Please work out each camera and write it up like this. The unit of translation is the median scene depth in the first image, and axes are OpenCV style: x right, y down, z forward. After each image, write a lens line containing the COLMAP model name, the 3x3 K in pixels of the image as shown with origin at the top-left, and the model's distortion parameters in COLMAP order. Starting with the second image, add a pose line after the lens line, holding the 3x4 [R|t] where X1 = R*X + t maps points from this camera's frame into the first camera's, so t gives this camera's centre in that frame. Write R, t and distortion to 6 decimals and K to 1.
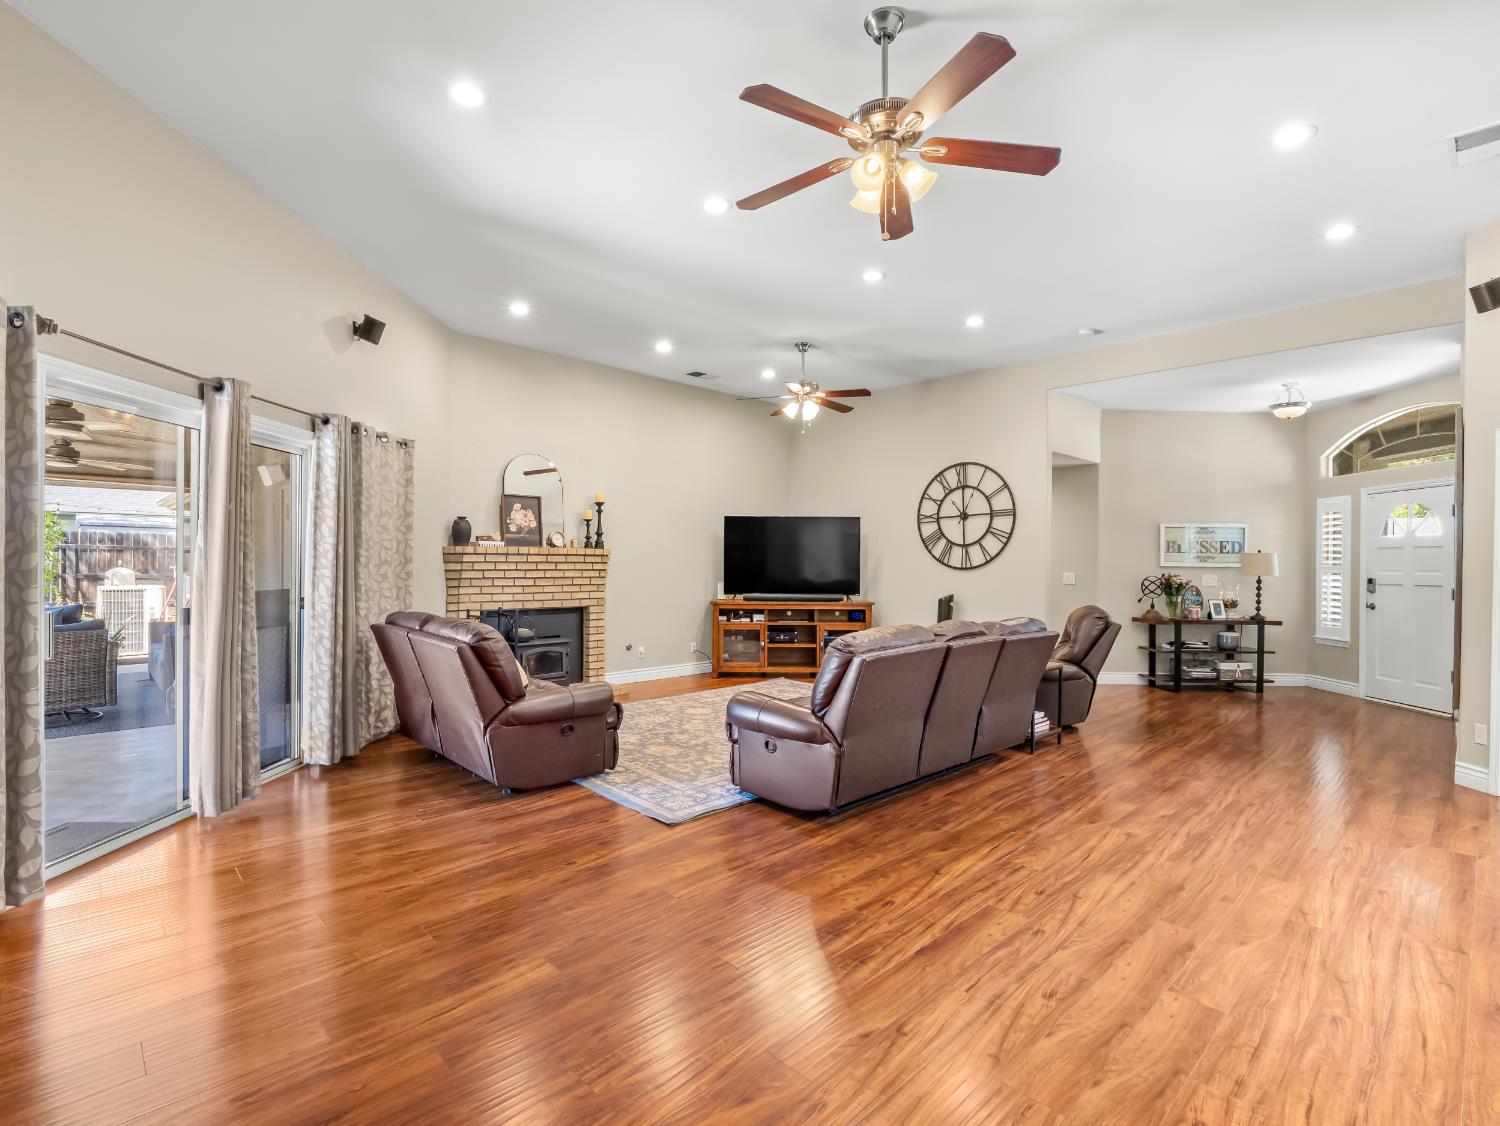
lens RADIAL K [[752.7, 0, 754.6], [0, 752.7, 564.3], [0, 0, 1]] dist [-0.012794, -0.001537]
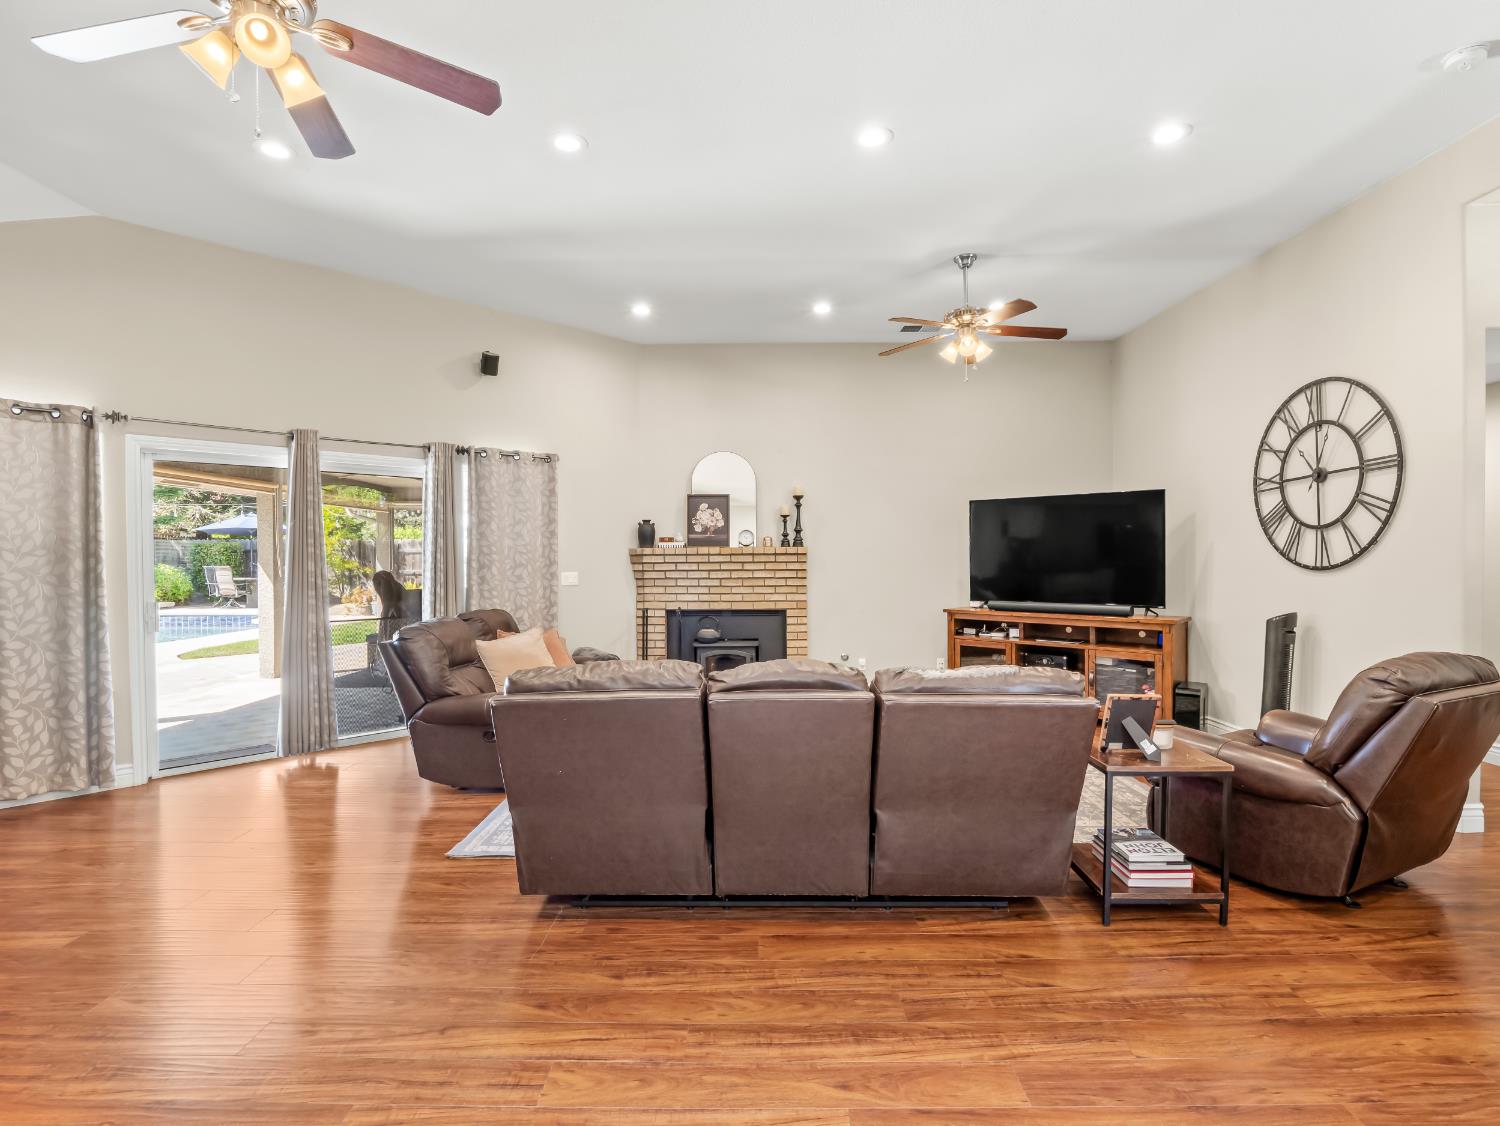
lens RADIAL K [[752.7, 0, 751.3], [0, 752.7, 568.0], [0, 0, 1]] dist [-0.012794, -0.001537]
pose [[0.697916, 0.000823, -0.716179, 0.430933], [0.009238, 0.999906, 0.010151, -0.004851], [0.716120, -0.013701, 0.697842, 0.343889]]
